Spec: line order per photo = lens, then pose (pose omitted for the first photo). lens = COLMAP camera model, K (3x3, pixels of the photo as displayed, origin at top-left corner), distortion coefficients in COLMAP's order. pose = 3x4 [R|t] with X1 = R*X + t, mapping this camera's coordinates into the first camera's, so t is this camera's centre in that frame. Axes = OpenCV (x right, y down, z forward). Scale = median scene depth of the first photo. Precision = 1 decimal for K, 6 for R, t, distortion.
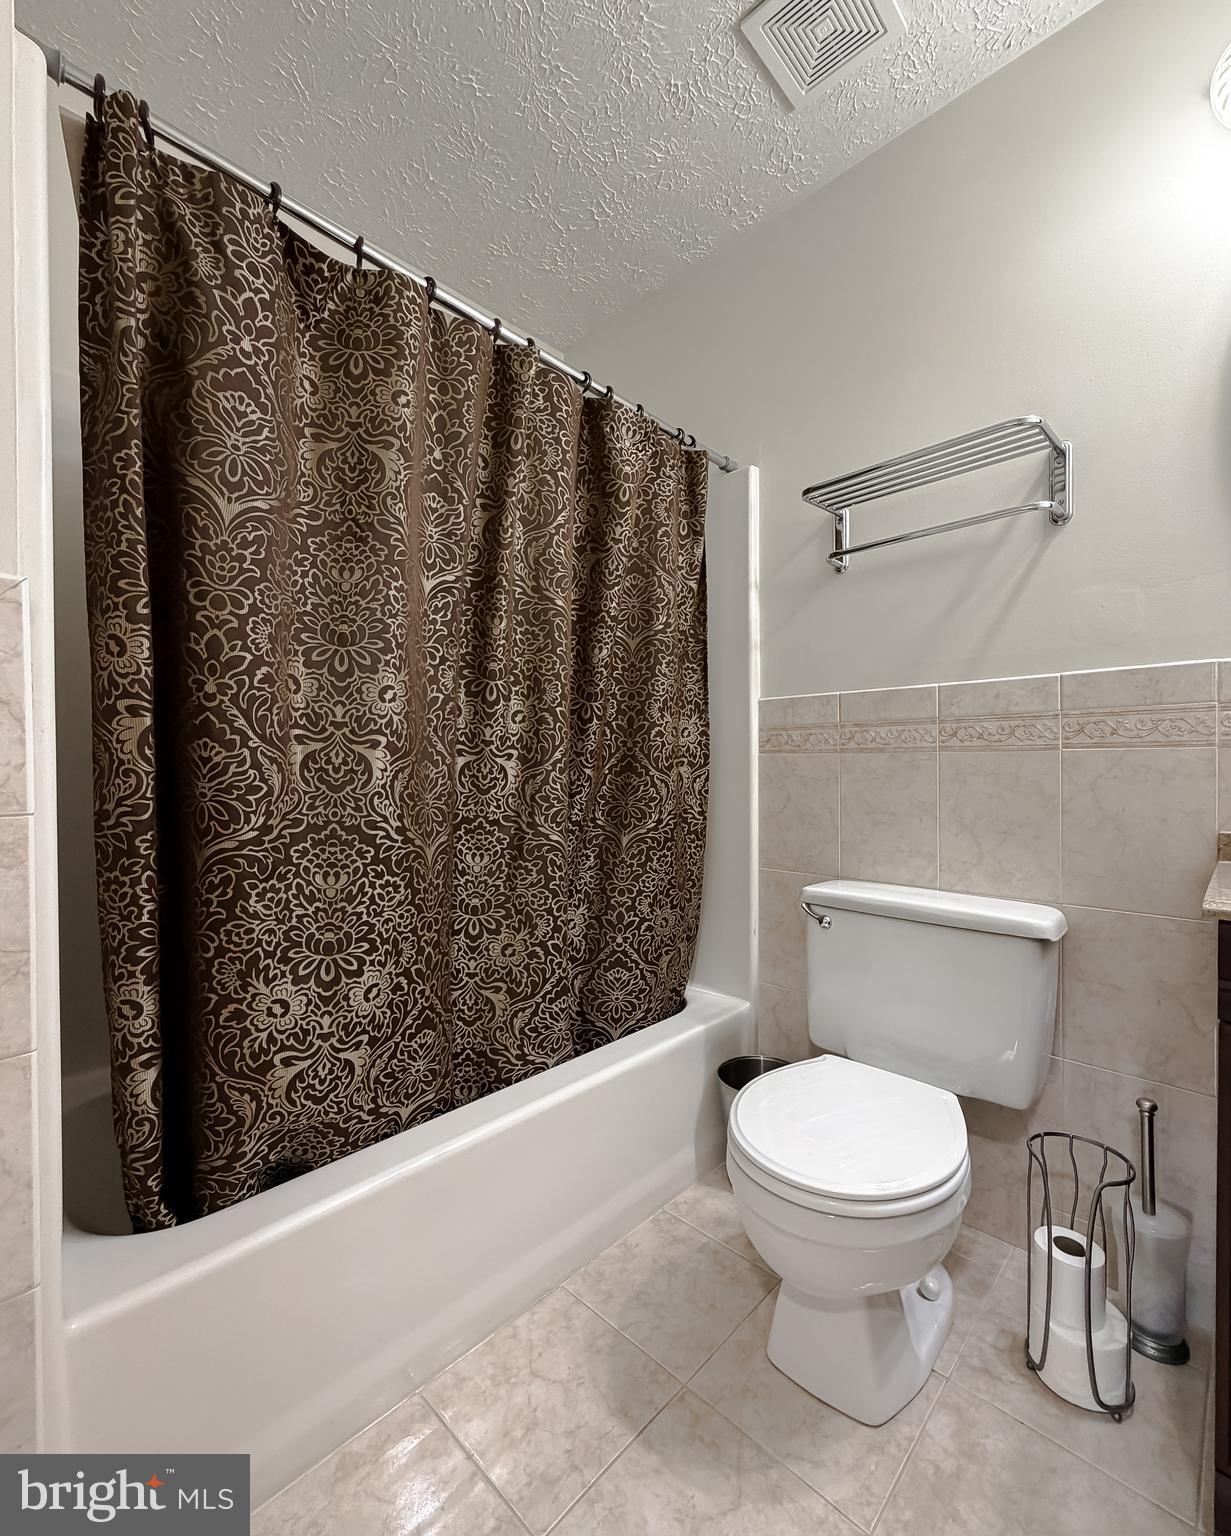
lens RADIAL K [[661.6, 0, 614.7], [0, 661.6, 770.3], [0, 0, 1]] dist [0.000293, -0.000181]
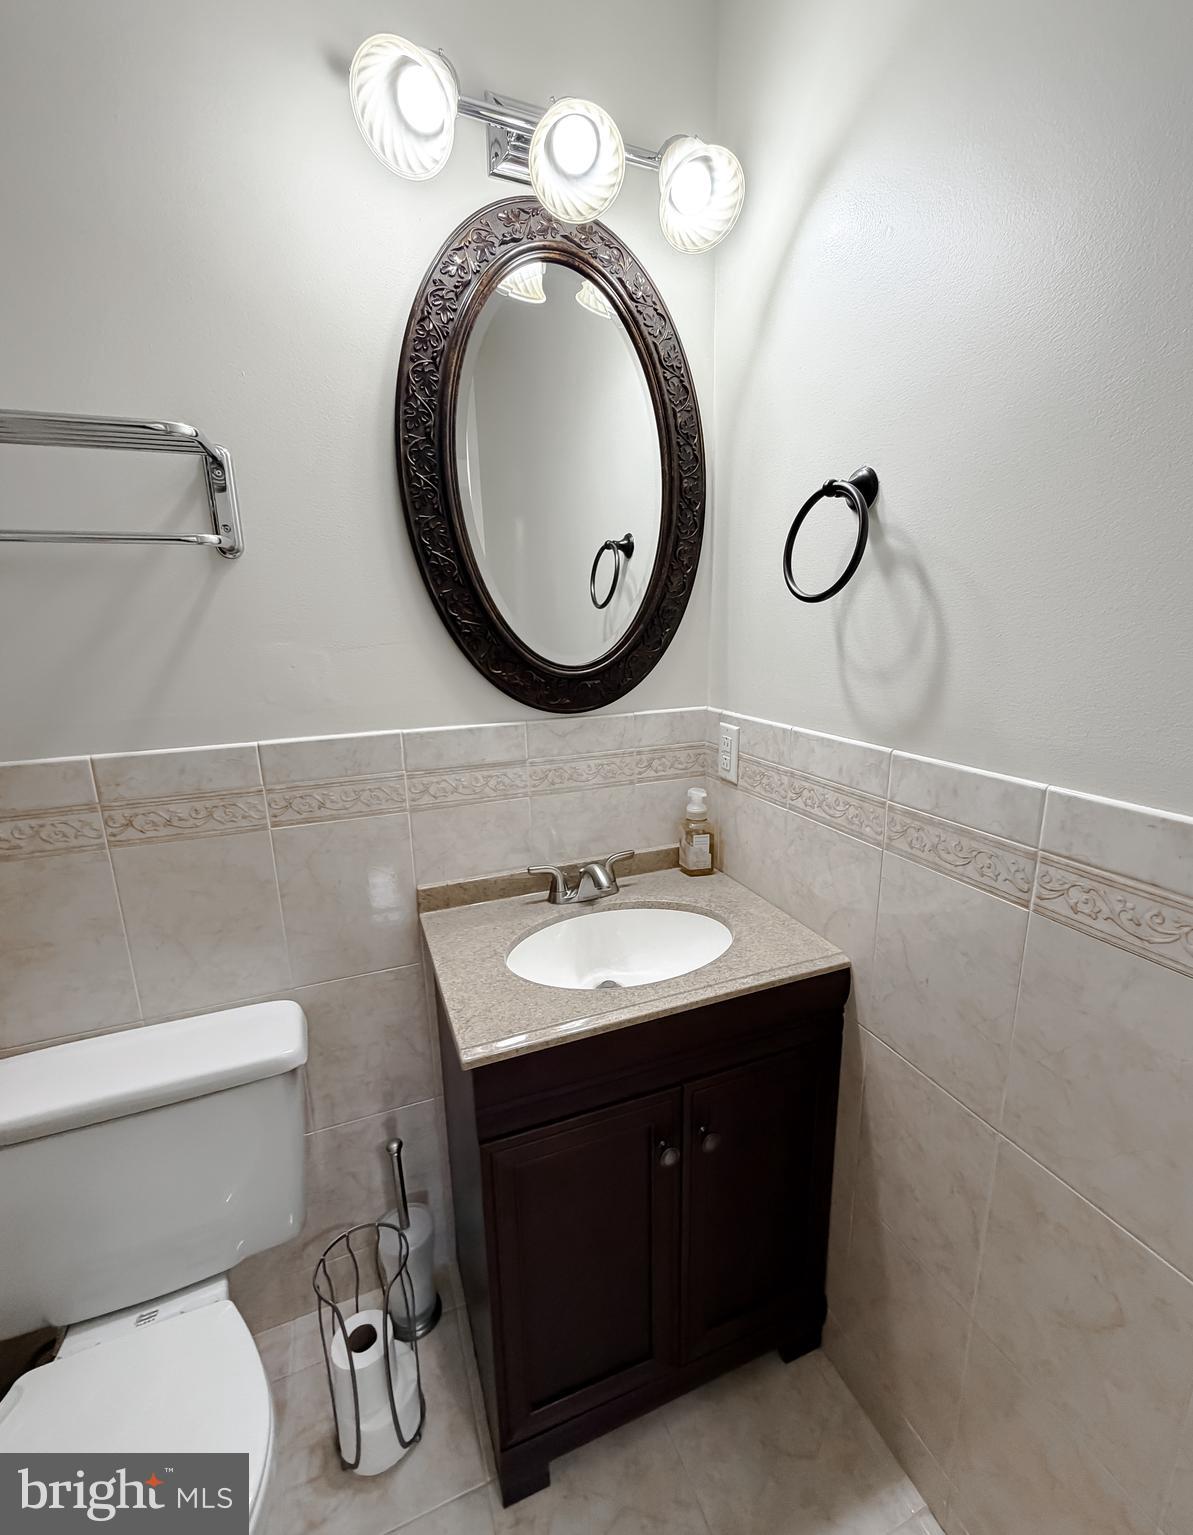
lens RADIAL K [[654.7, 0, 610.3], [0, 654.7, 764.8], [0, 0, 1]] dist [0.001053, 0.000052]
pose [[0.395846, -0.207994, 0.894452, 0.114083], [0.023620, 0.975996, 0.216503, -0.326029], [-0.918013, -0.064574, 0.391257, 0.294112]]
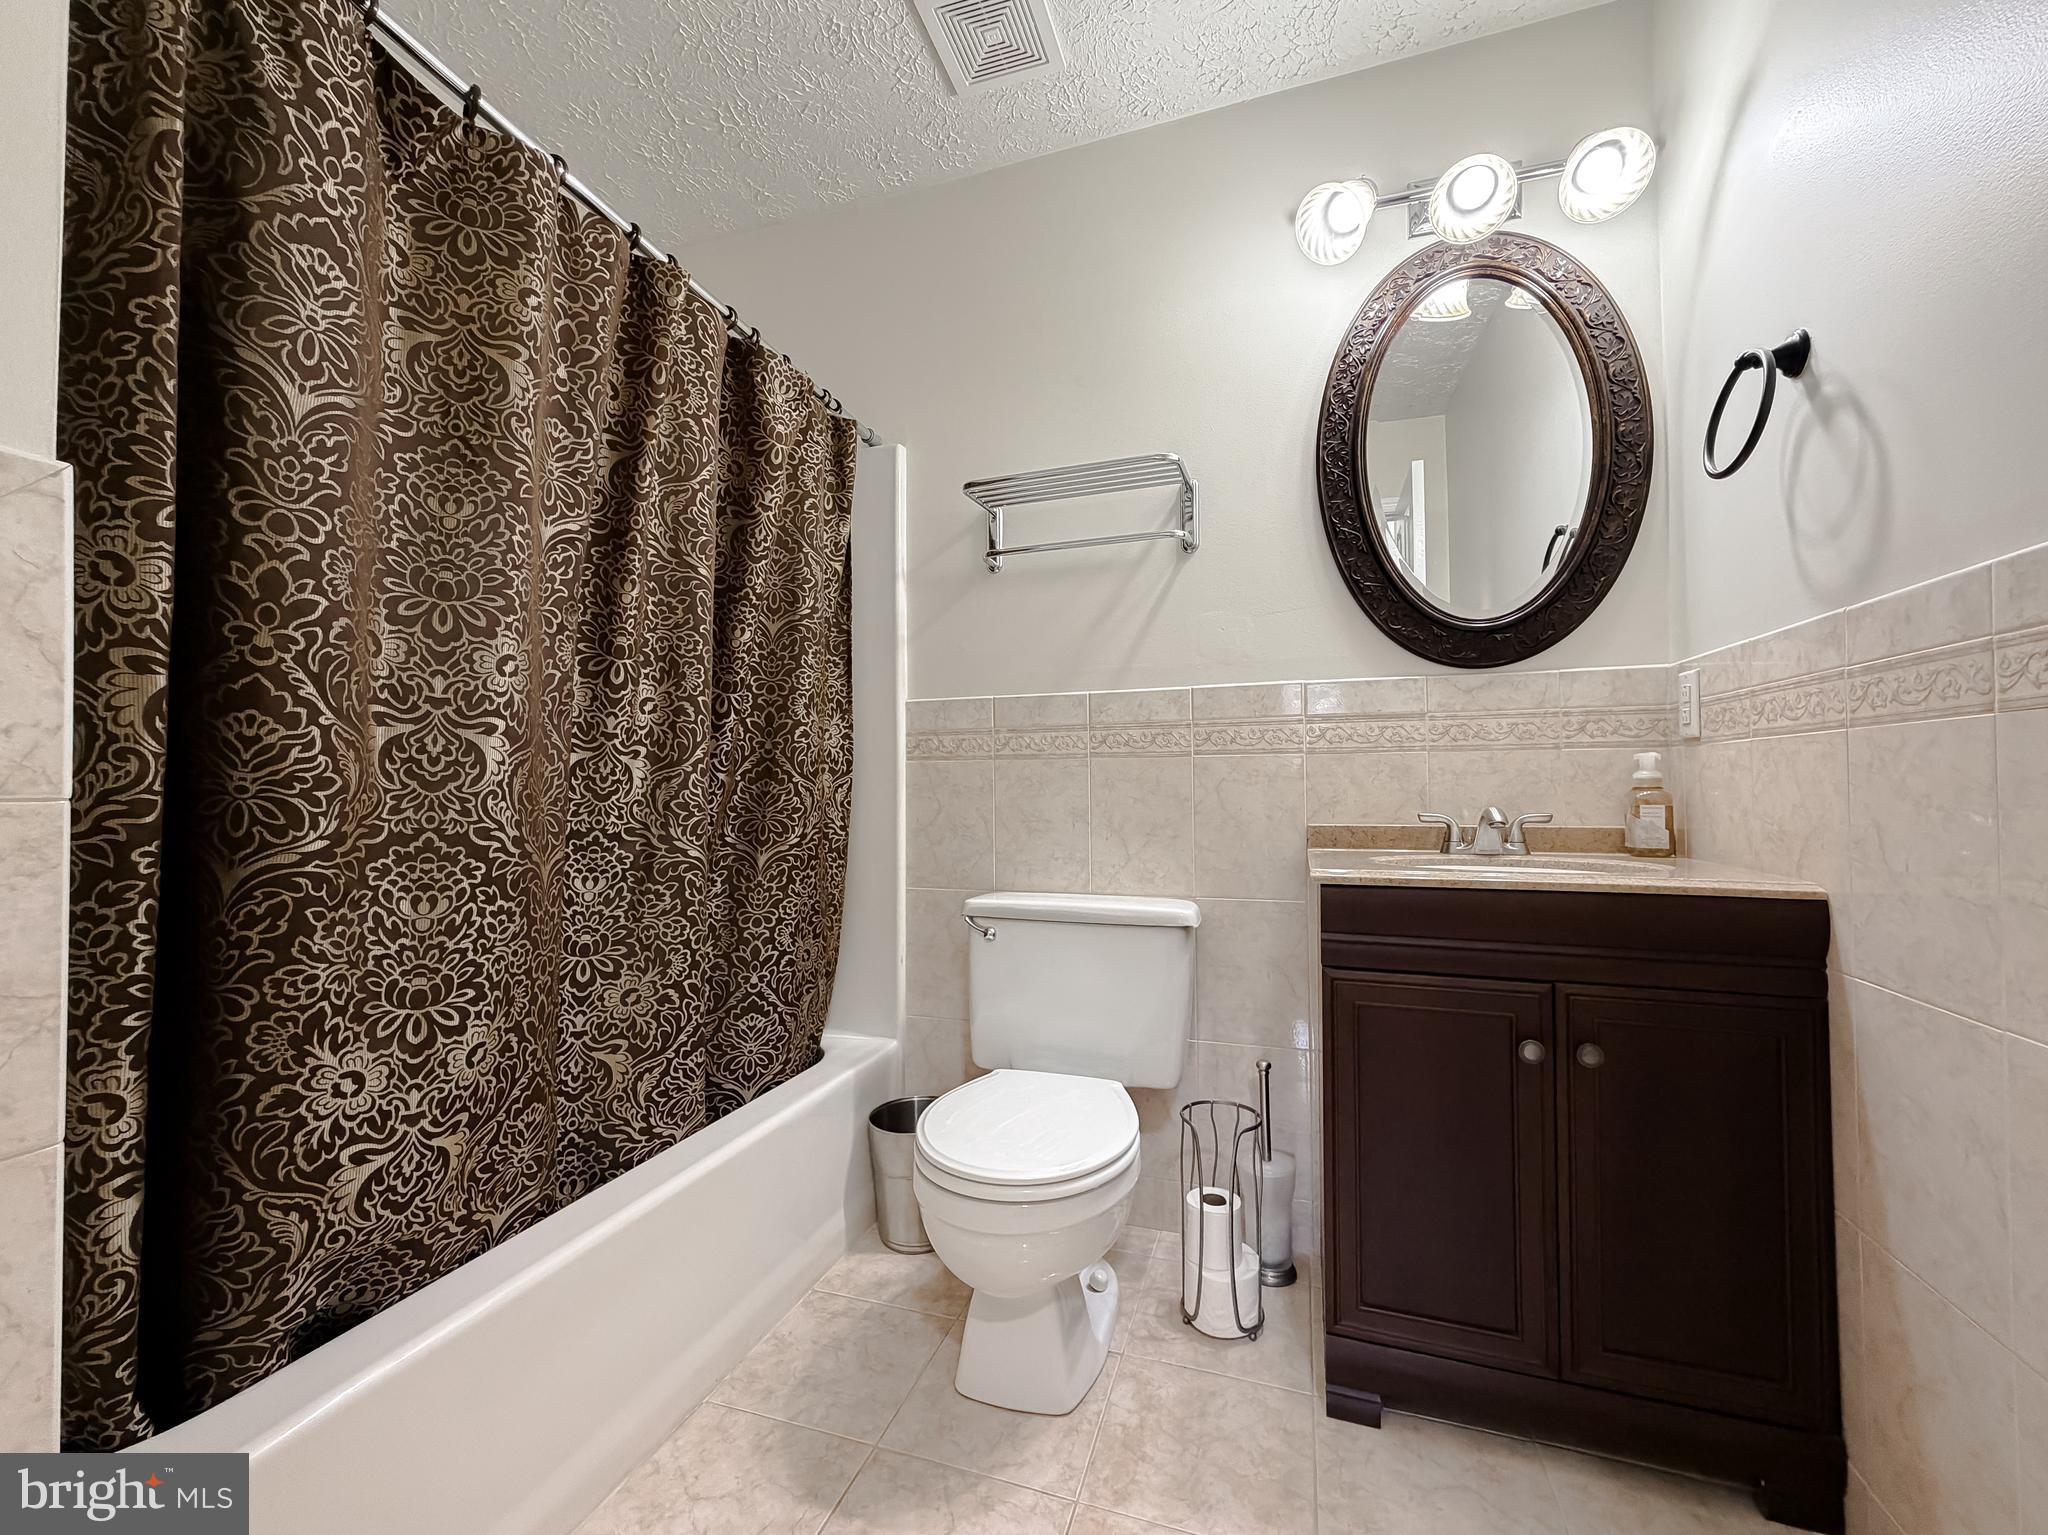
lens RADIAL K [[824.1, 0, 1014.0], [0, 824.1, 770.5], [0, 0, 1]] dist [-0.001049, -0.000205]
pose [[0.904714, 0.008570, 0.425934, -0.197246], [0.005848, 0.999454, -0.032531, 0.040056], [-0.425980, 0.031922, 0.904169, -0.120606]]
